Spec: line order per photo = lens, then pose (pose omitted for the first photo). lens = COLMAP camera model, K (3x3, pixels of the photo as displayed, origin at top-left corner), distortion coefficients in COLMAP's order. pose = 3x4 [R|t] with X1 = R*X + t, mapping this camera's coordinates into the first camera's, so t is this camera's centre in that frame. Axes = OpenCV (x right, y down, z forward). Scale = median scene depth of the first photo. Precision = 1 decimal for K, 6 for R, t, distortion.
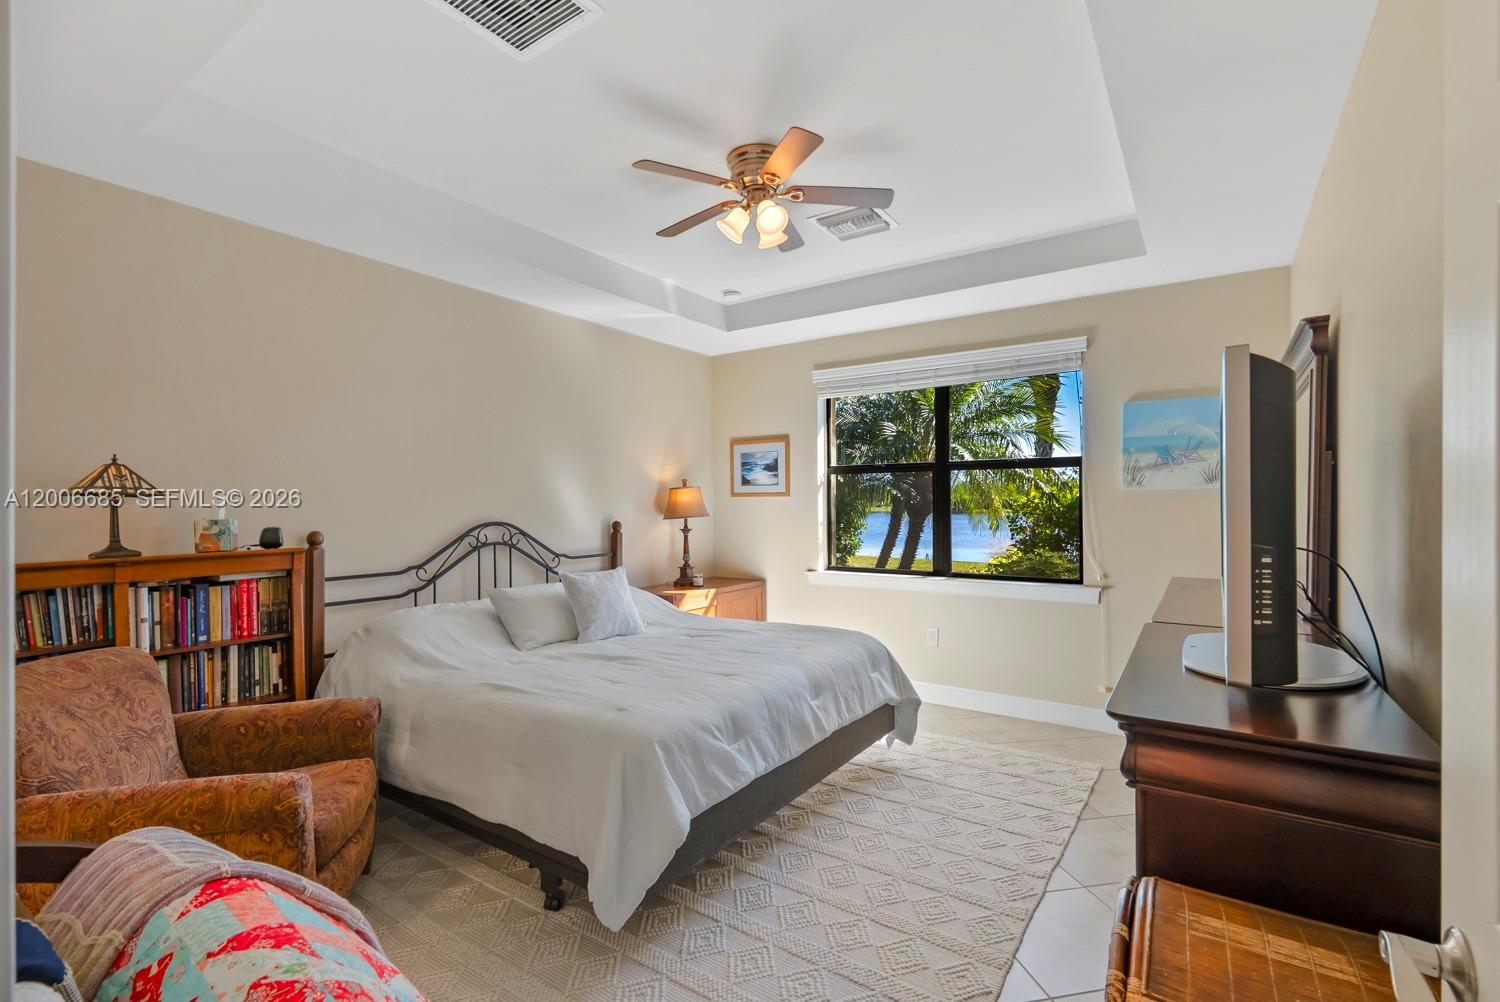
lens RADIAL K [[670.5, 0, 757.2], [0, 670.5, 502.9], [0, 0, 1]] dist [0.002938, -0.000186]
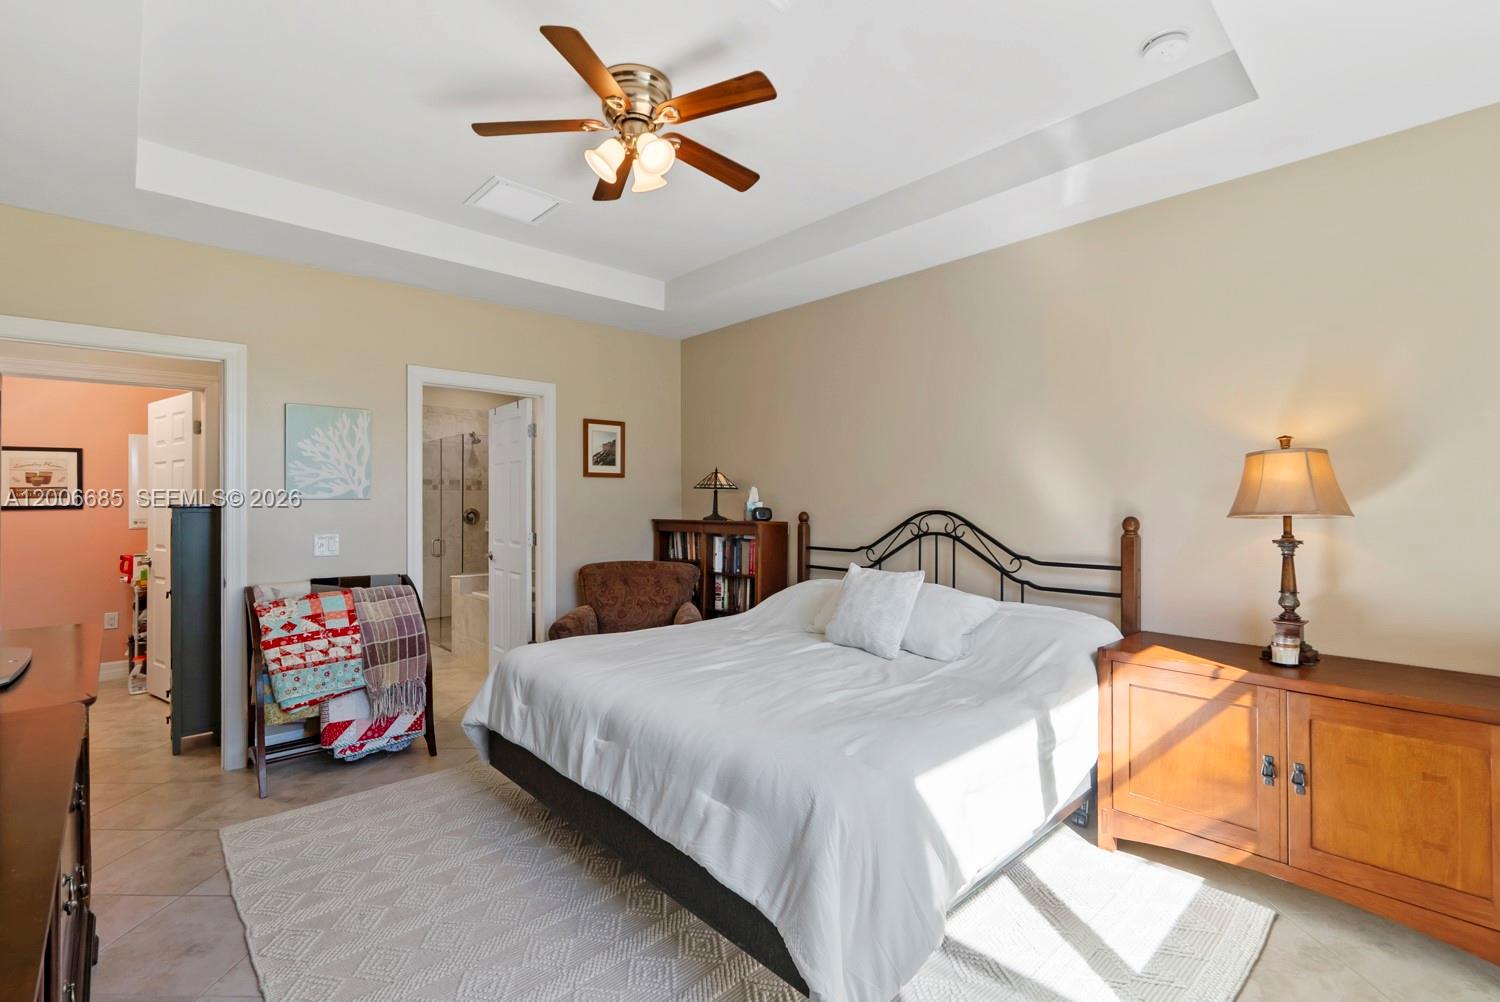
lens RADIAL K [[670.5, 0, 759.8], [0, 670.5, 505.3], [0, 0, 1]] dist [0.002938, -0.000186]
pose [[-0.214053, 0.004664, -0.976811, 0.577888], [-0.002873, 0.999981, 0.005404, 0.017467], [0.976818, 0.003963, -0.214036, 0.978160]]
